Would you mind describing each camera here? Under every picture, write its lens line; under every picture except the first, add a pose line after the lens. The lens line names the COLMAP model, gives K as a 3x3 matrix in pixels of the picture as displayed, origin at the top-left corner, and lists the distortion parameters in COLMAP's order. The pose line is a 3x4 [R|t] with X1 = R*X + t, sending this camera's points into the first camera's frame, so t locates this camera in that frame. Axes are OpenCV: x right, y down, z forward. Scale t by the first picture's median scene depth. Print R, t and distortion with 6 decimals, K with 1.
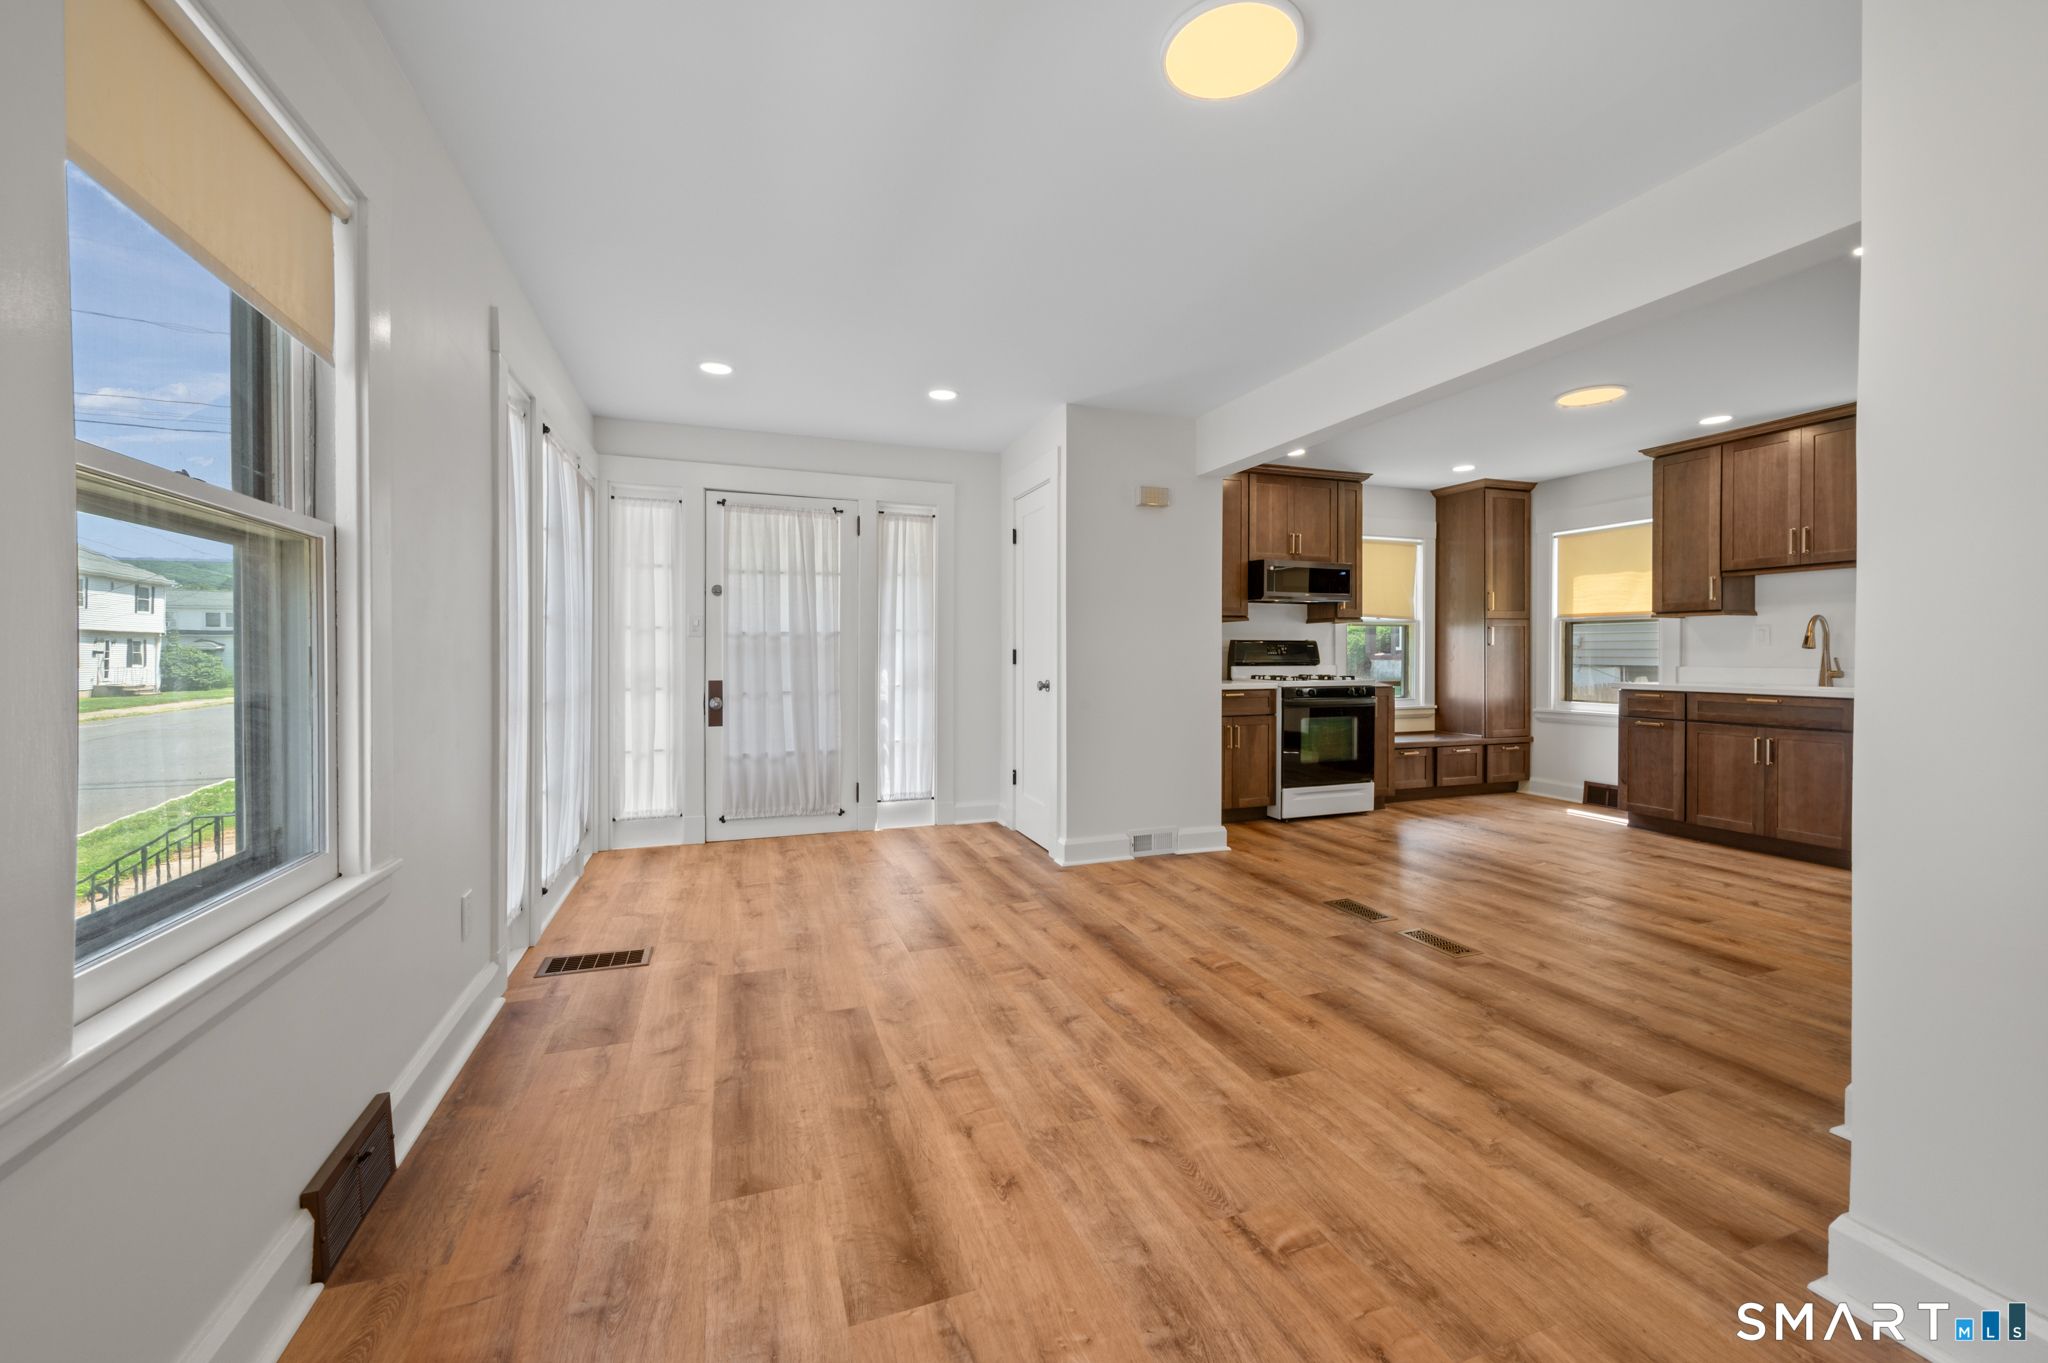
lens RADIAL K [[825.8, 0, 1052.8], [0, 825.8, 660.5], [0, 0, 1]] dist [0.008299, 0.000016]
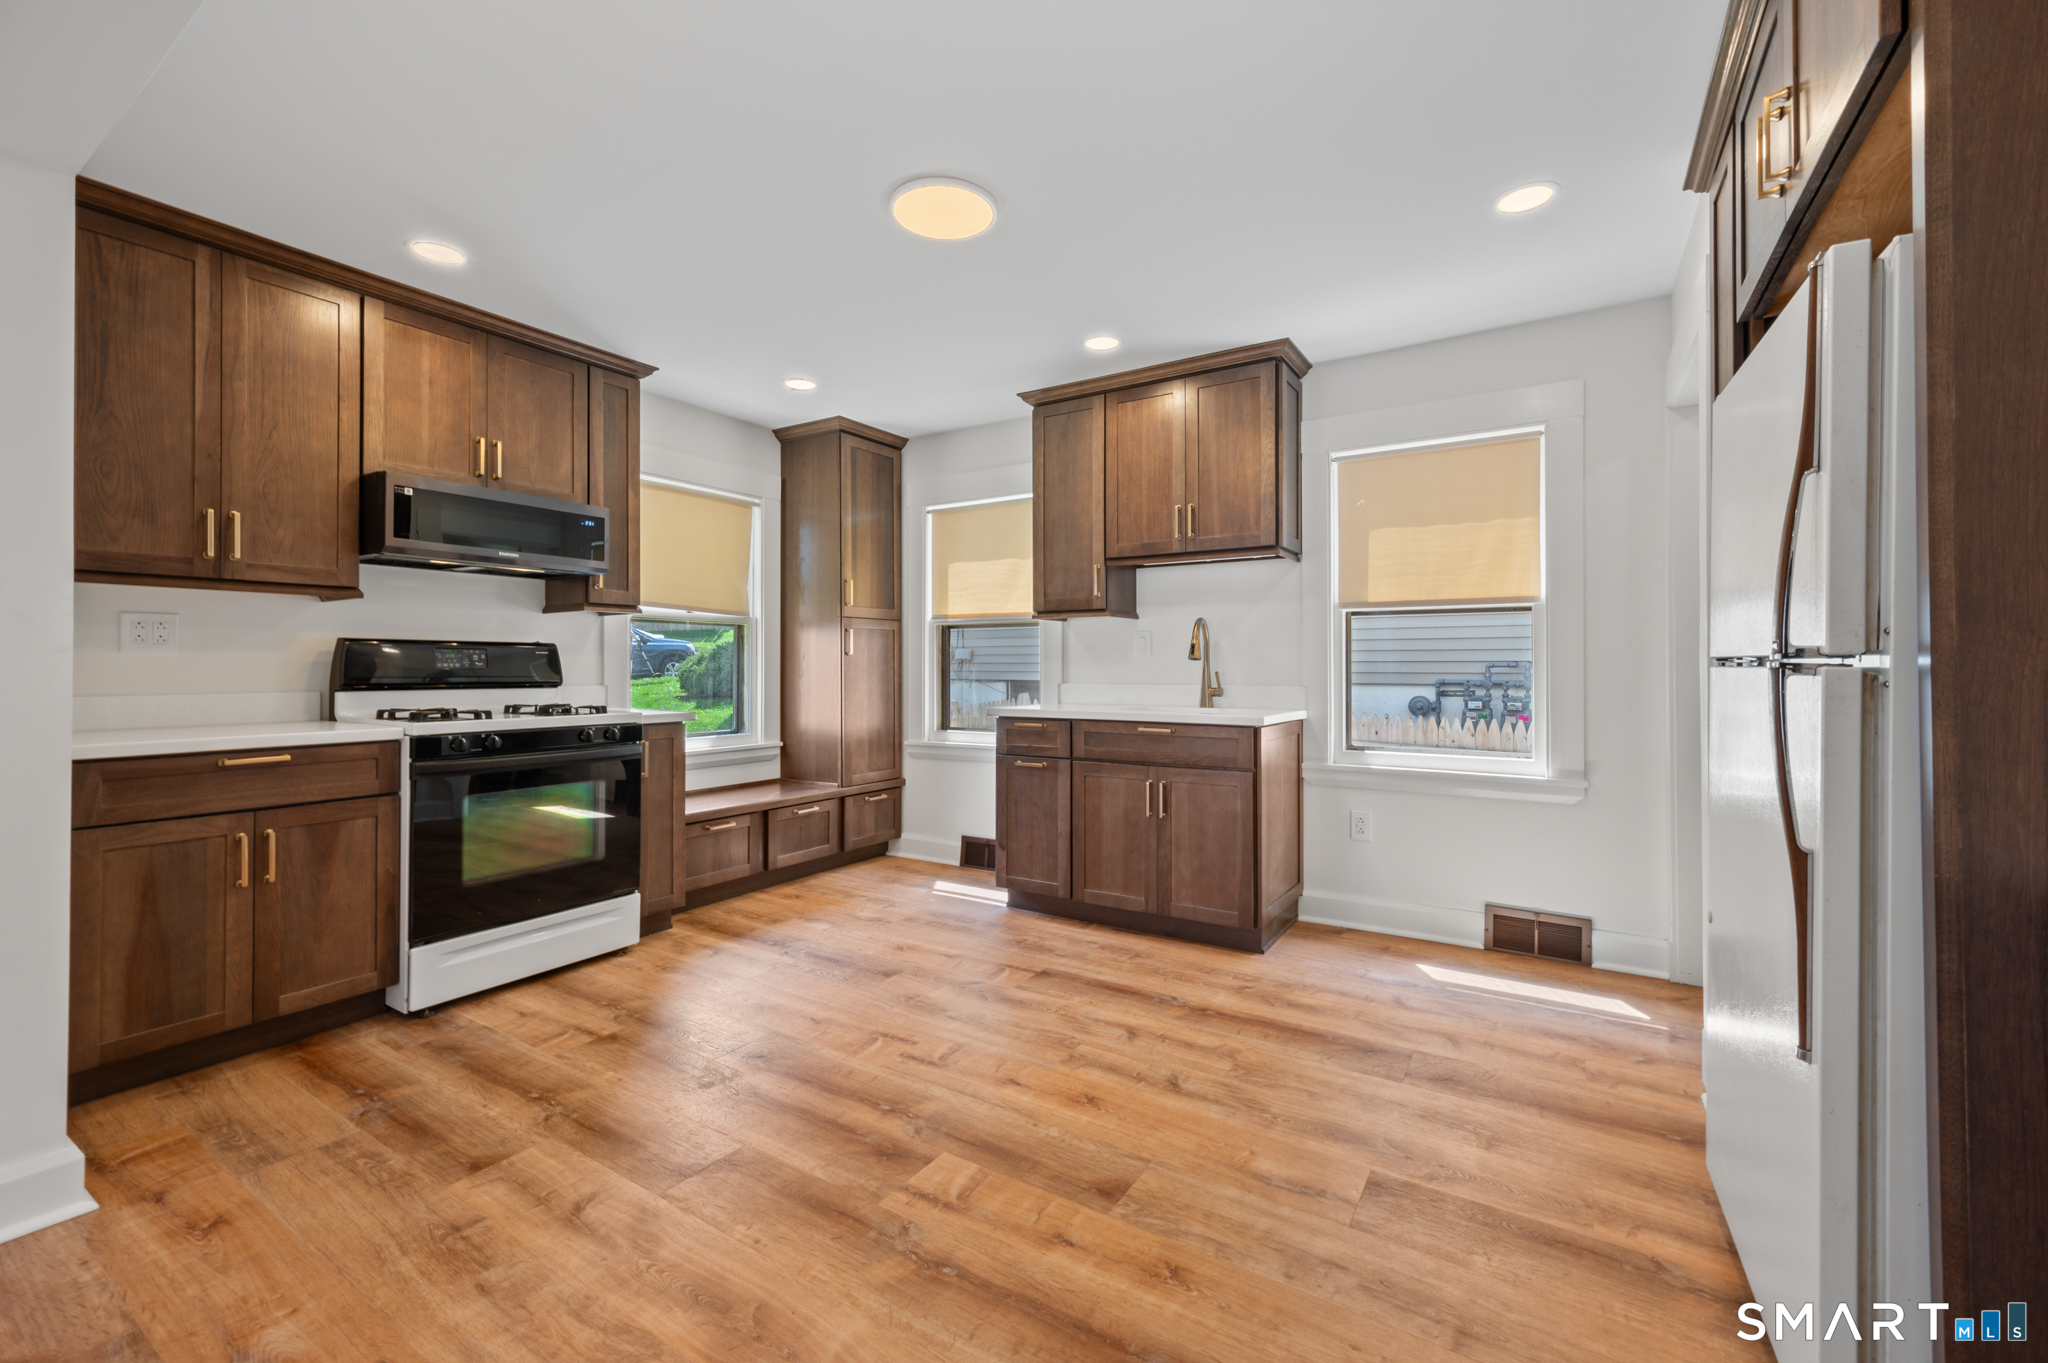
lens RADIAL K [[825.8, 0, 1052.8], [0, 825.8, 660.5], [0, 0, 1]] dist [0.008299, 0.000016]
pose [[0.795126, 0.005413, 0.606420, 0.323513], [0.005327, 0.999859, -0.015909, -0.002133], [-0.606421, 0.015880, 0.794985, 0.450925]]
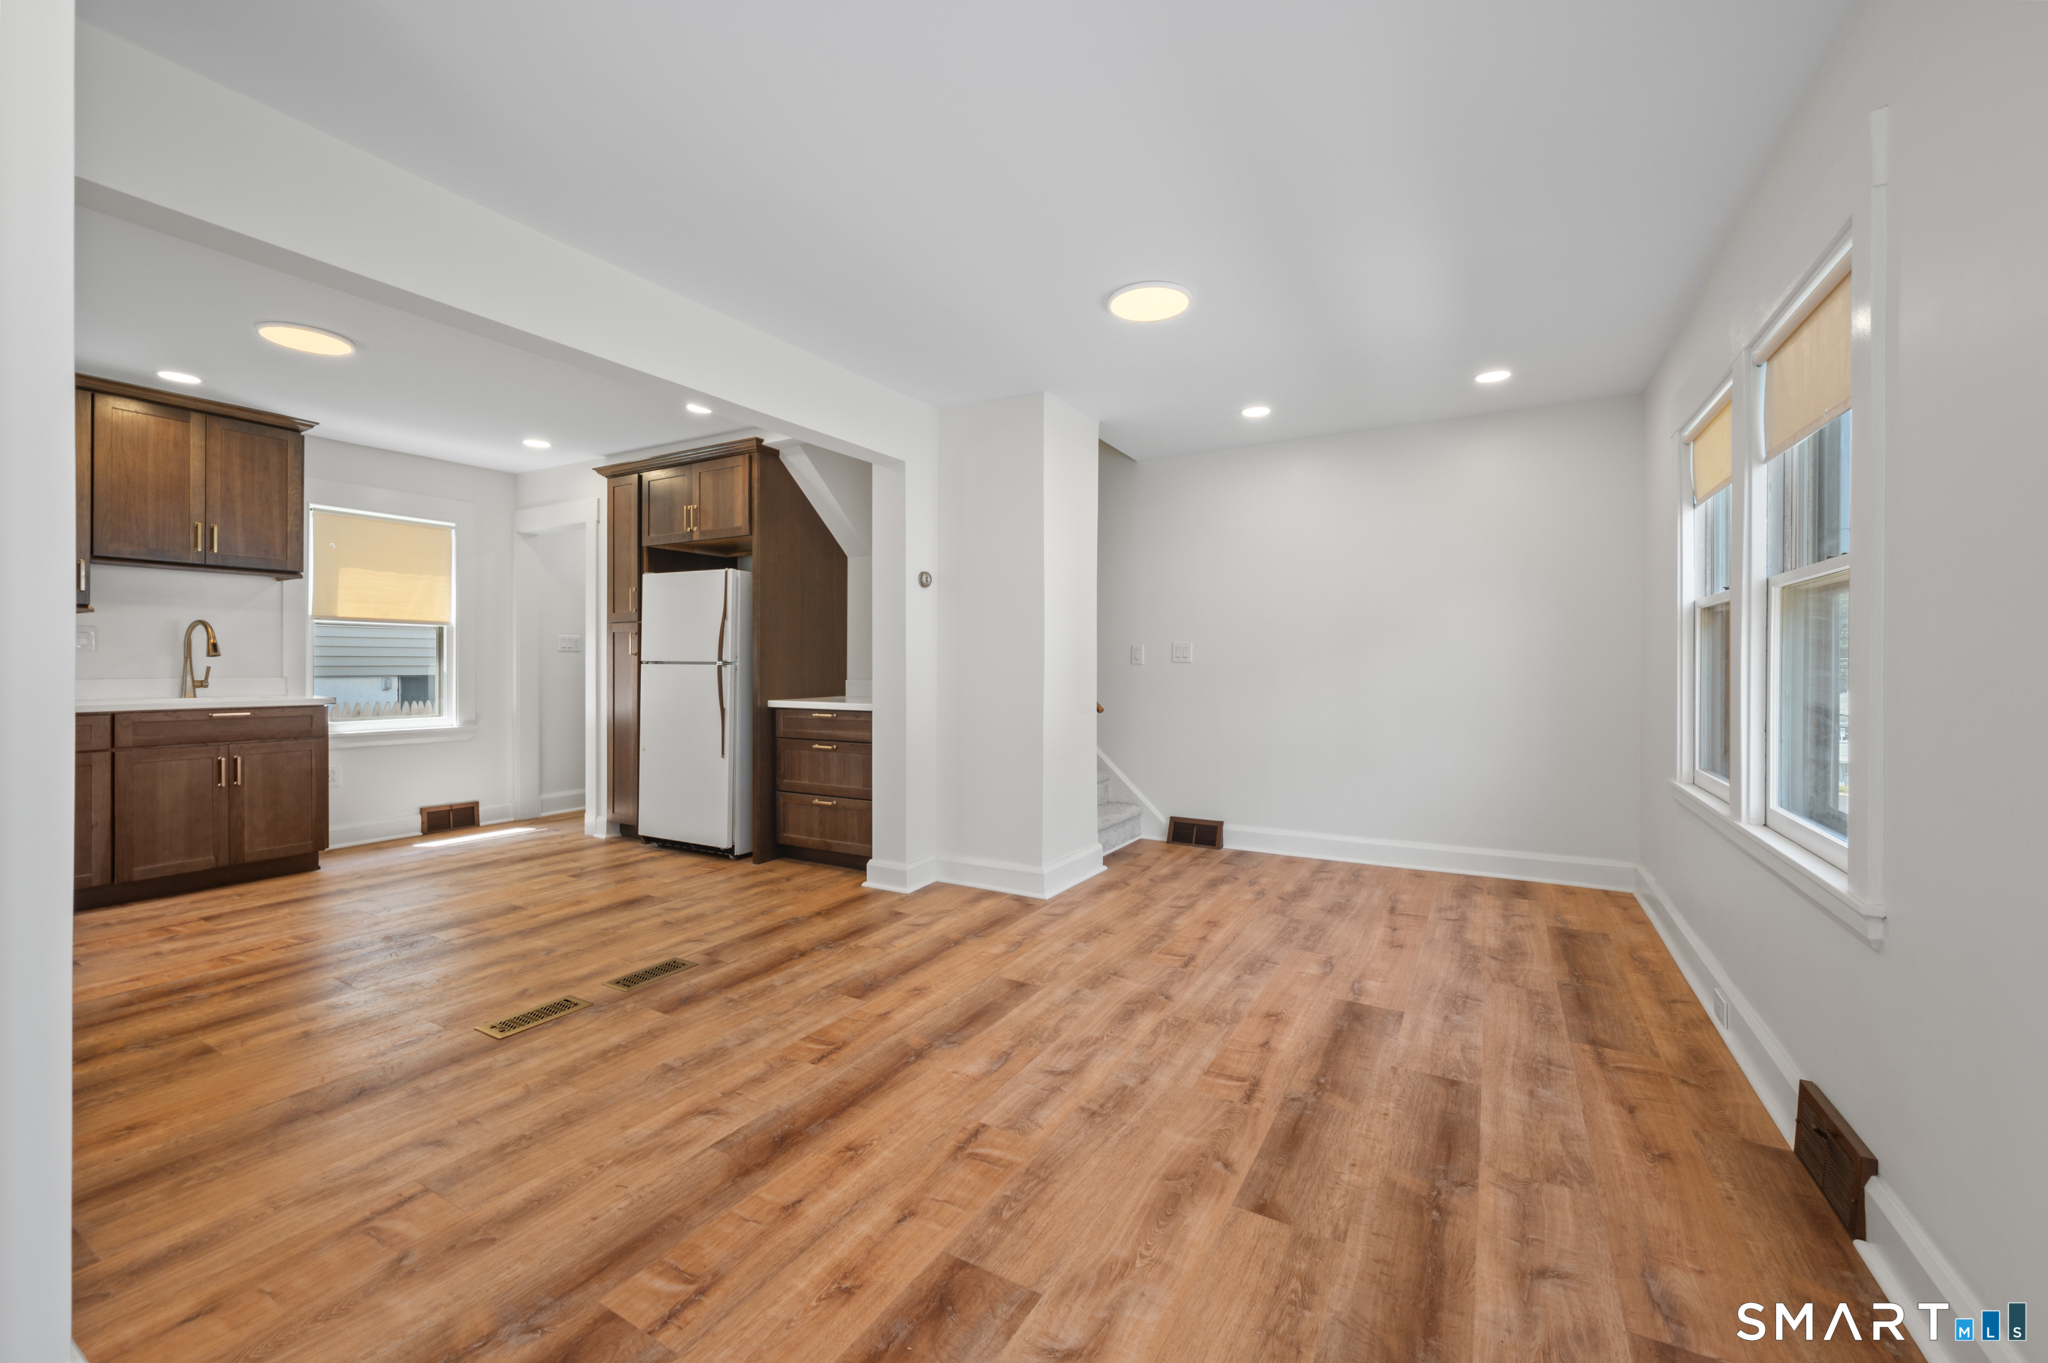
lens RADIAL K [[840.2, 0, 1000.1], [0, 840.2, 673.3], [0, 0, 1]] dist [-0.000046, 0.000135]
pose [[-0.617726, -0.011067, 0.786315, -0.351262], [0.002578, 0.999867, 0.016098, -0.008002], [-0.786389, 0.011971, -0.617615, 0.863924]]
